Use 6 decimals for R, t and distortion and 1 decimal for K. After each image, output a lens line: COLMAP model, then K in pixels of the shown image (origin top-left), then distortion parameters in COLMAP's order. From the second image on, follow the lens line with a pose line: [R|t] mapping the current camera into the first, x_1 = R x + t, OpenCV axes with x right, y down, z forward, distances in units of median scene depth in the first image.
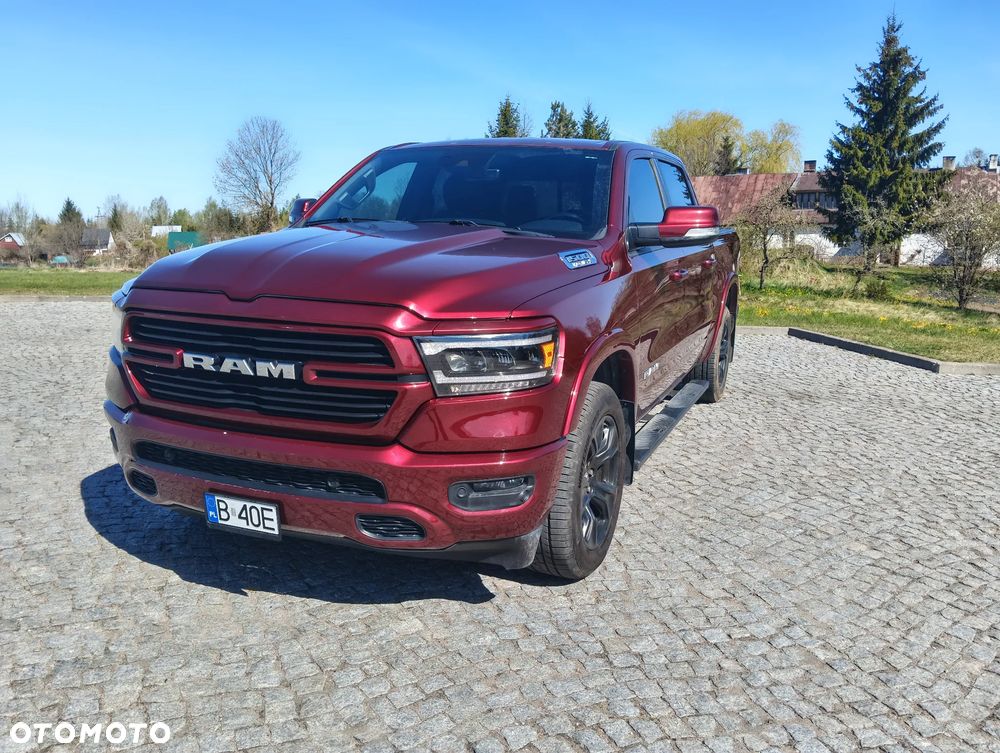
lens RADIAL K [[807.7, 0, 505.7], [0, 807.7, 369.1], [0, 0, 1]] dist [0.032347, -0.088499]
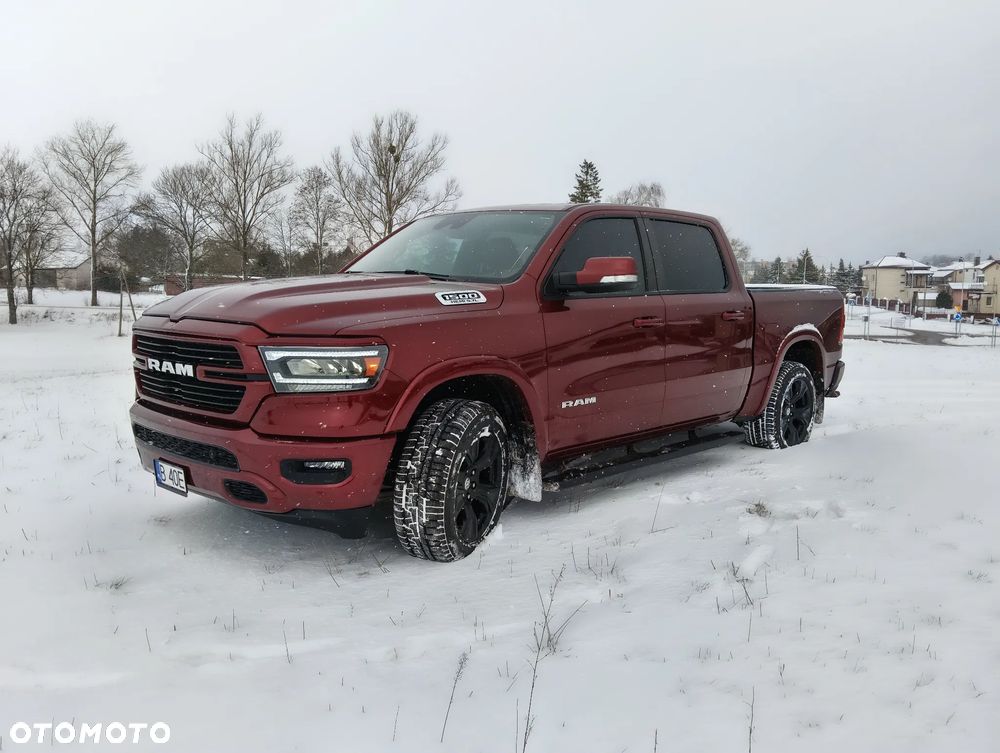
lens RADIAL K [[807.7, 0, 498.8], [0, 807.7, 372.3], [0, 0, 1]] dist [0.032347, -0.088499]
pose [[0.934816, 0.030351, -0.353833, 0.683323], [-0.061290, 0.995179, -0.076561, 0.075323], [0.349804, 0.093257, 0.932170, -0.104081]]
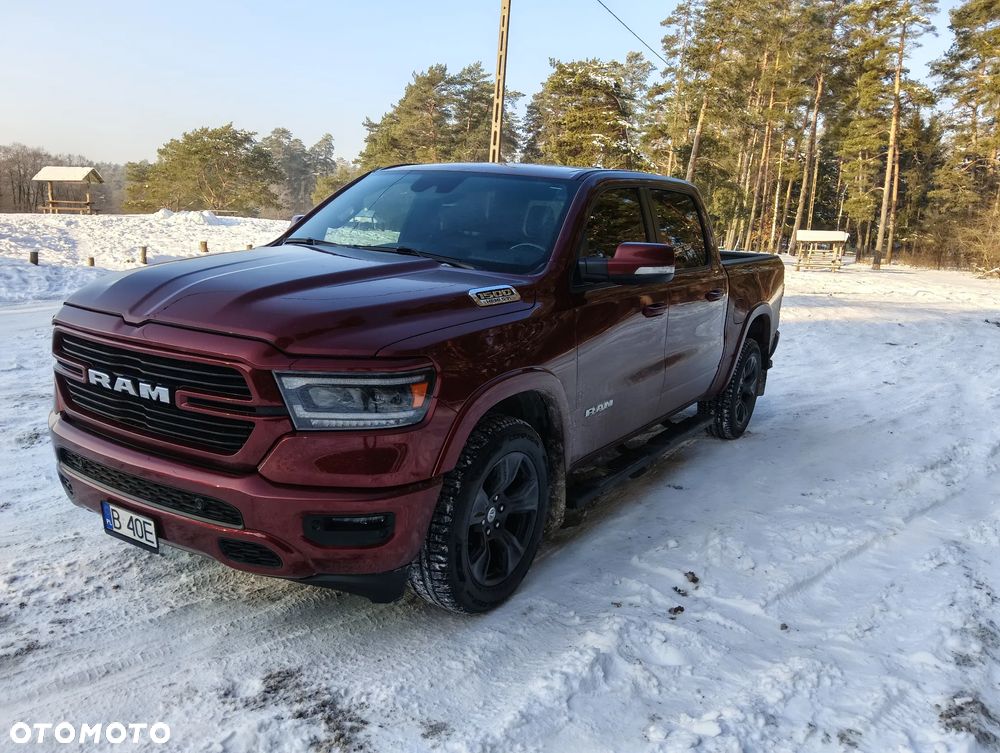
lens RADIAL K [[807.7, 0, 500.9], [0, 807.7, 375.1], [0, 0, 1]] dist [0.032347, -0.088499]
pose [[0.986937, 0.066241, -0.146862, 0.297814], [-0.065246, 0.997802, 0.011583, -0.060475], [0.147306, -0.001849, 0.989089, 0.026506]]
